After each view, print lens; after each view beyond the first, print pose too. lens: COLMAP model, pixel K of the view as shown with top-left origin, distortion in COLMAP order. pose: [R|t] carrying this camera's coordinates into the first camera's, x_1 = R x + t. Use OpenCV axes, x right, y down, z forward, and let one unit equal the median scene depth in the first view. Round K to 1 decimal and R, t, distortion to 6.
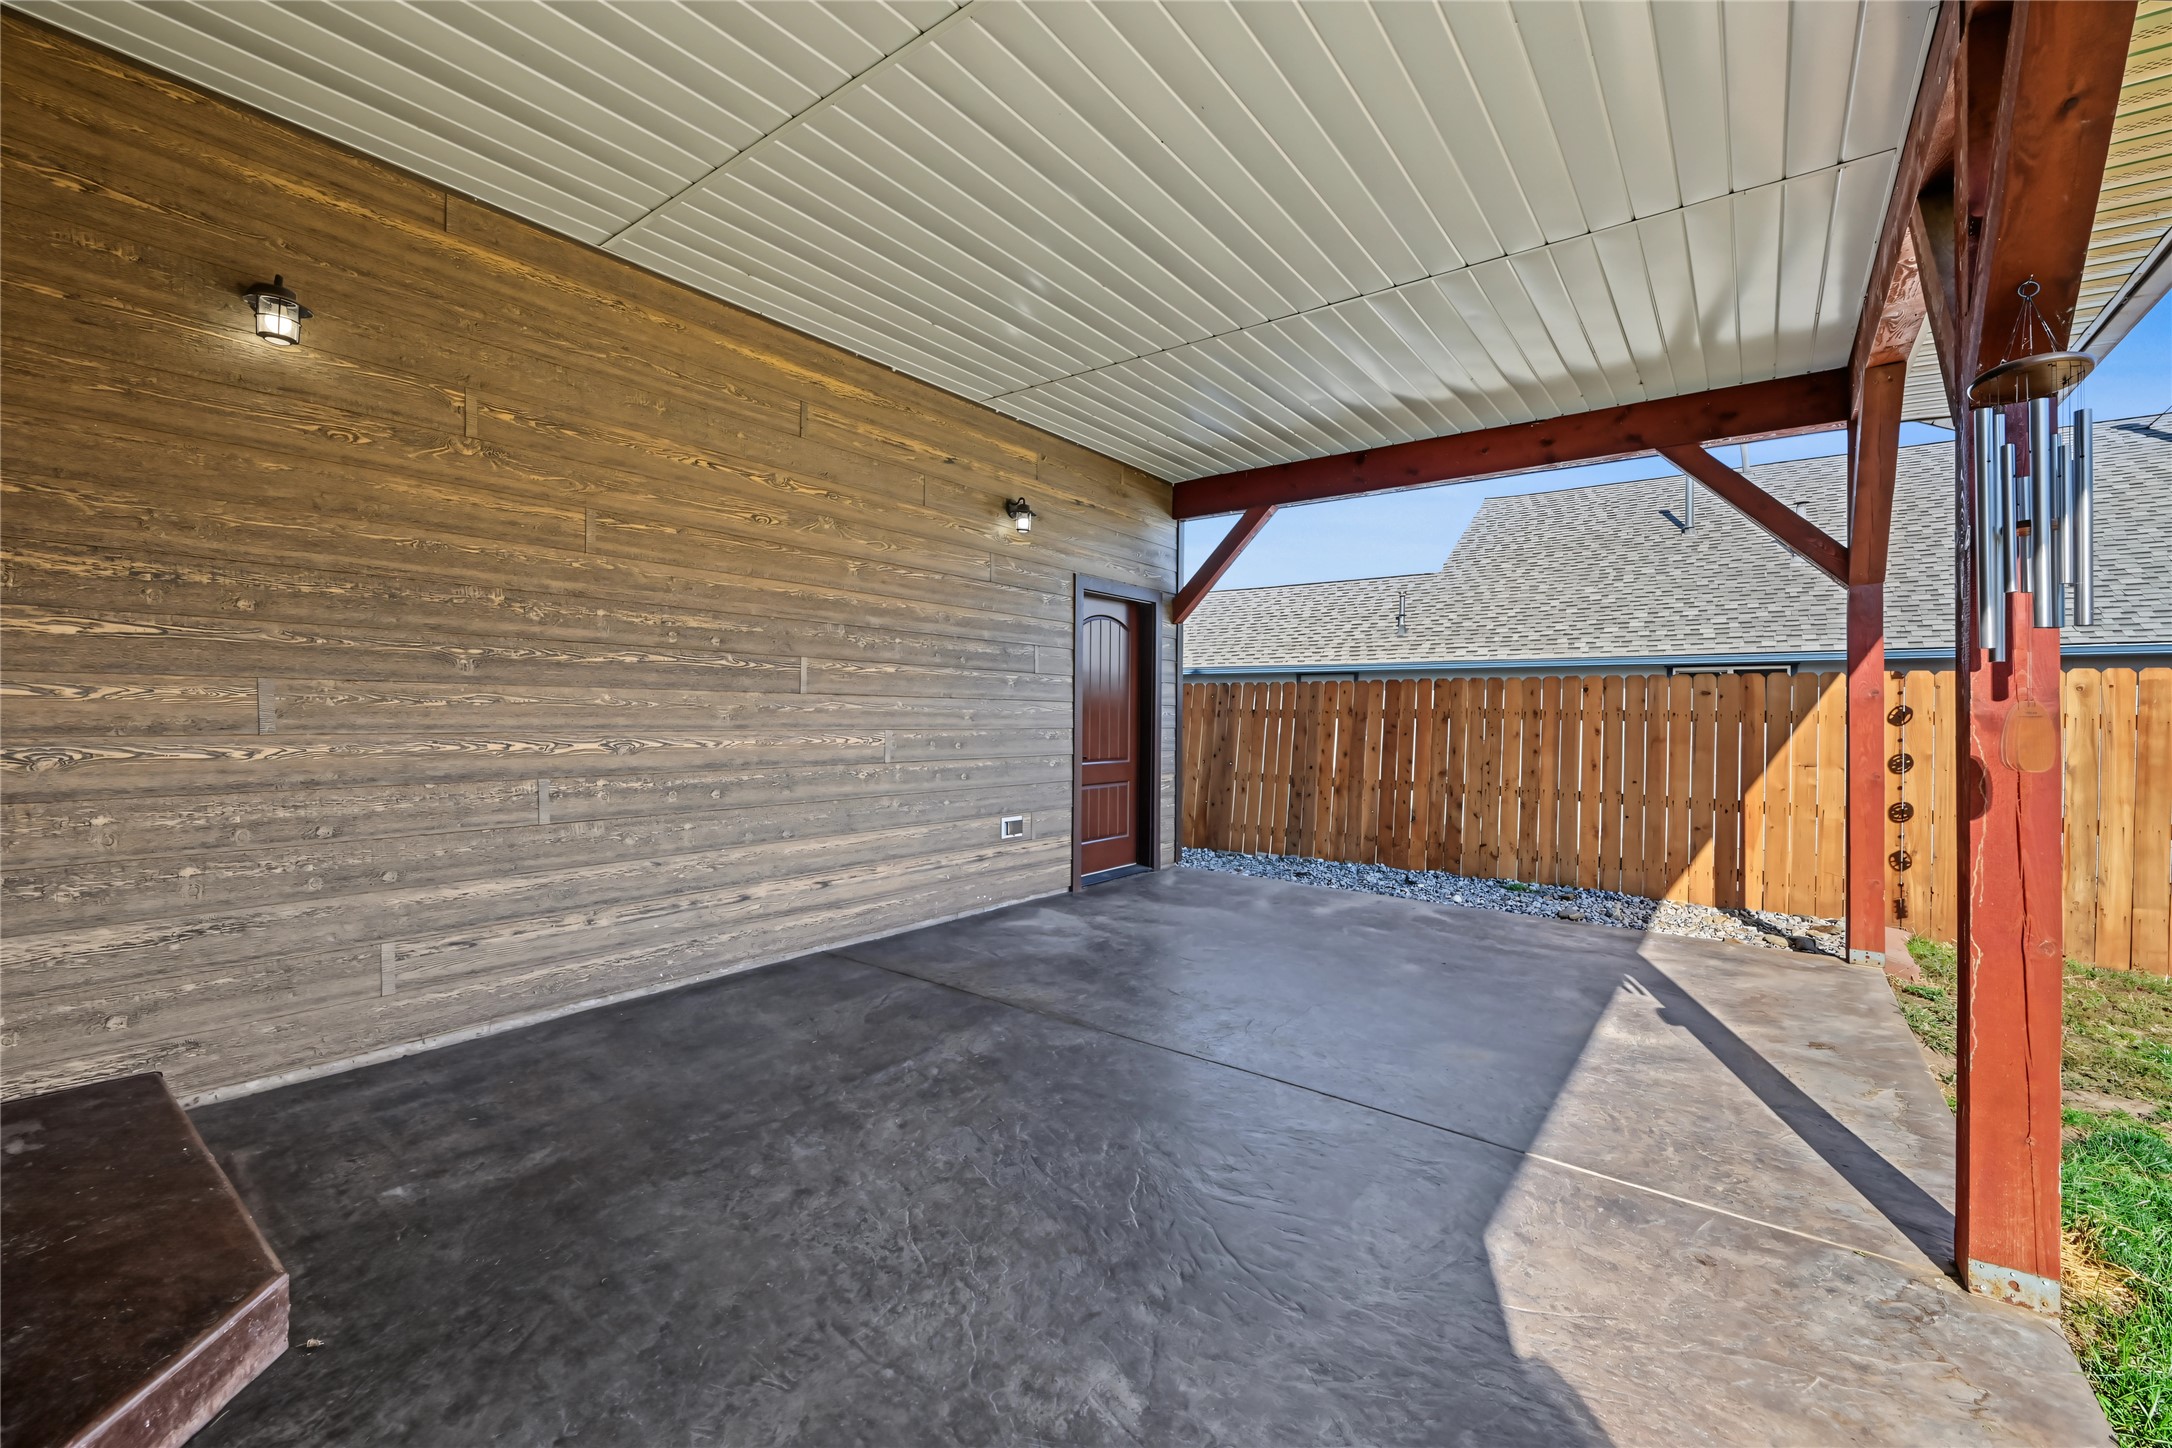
lens RADIAL K [[864.9, 0, 1112.6], [0, 864.9, 710.9], [0, 0, 1]] dist [-0.000241, -0.001012]
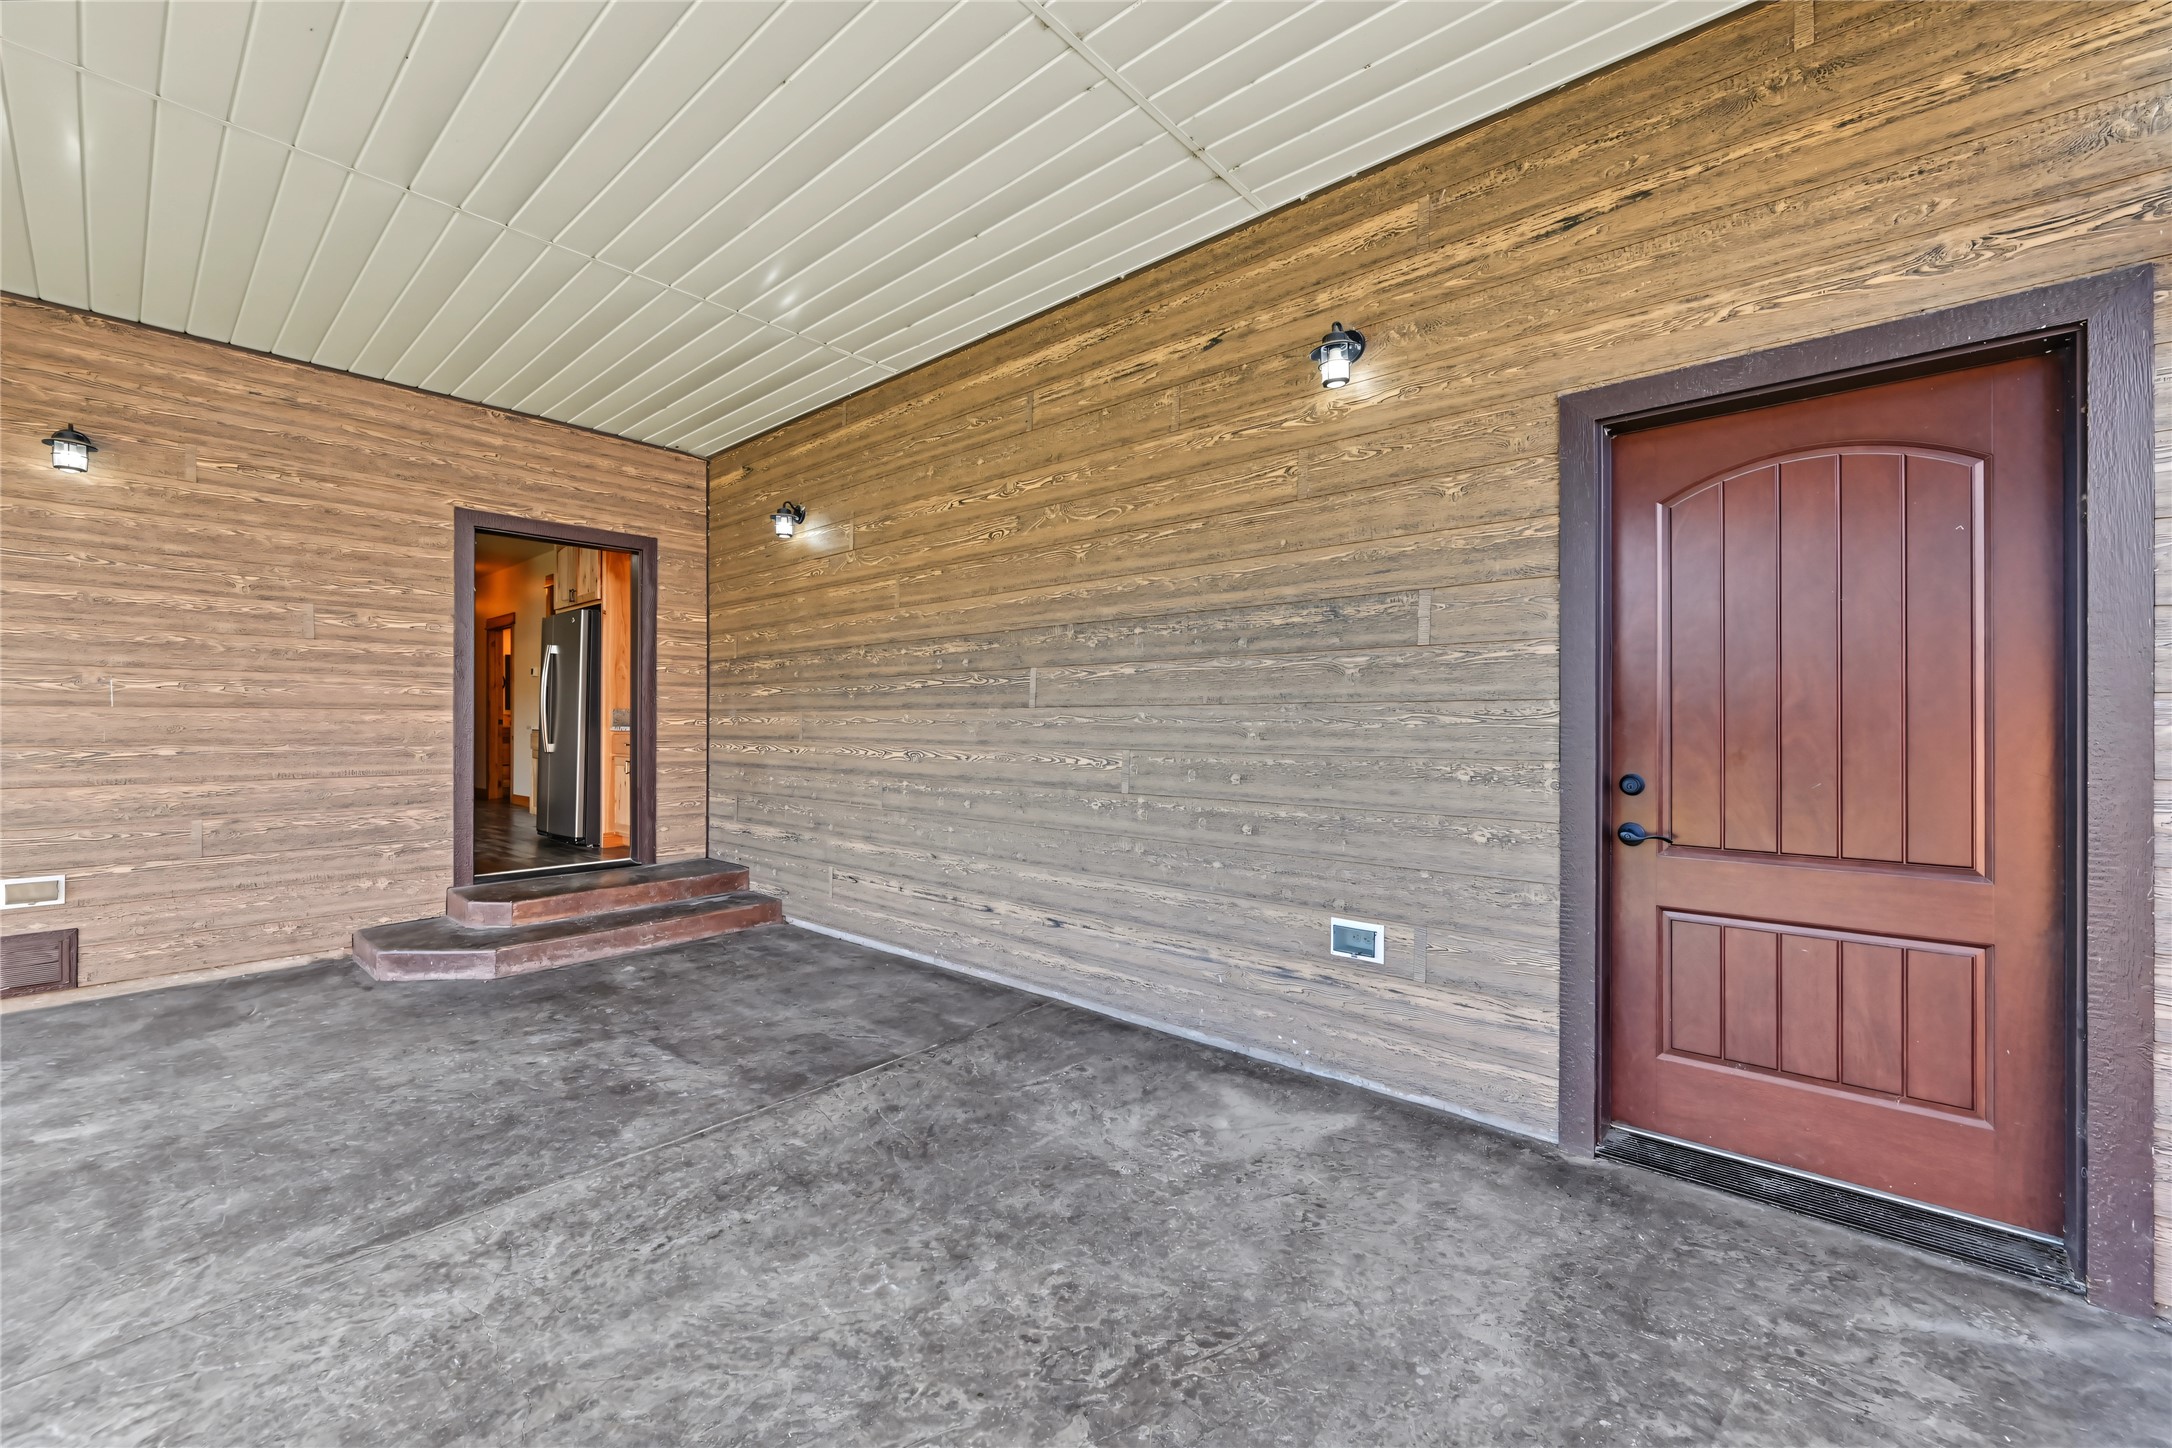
lens RADIAL K [[864.9, 0, 1100.2], [0, 864.9, 727.8], [0, 0, 1]] dist [-0.000241, -0.001012]
pose [[-0.074782, -0.009465, -0.997155, 0.574714], [0.000911, 0.999954, -0.009559, 0.010975], [0.997200, -0.001623, -0.074769, 1.182049]]
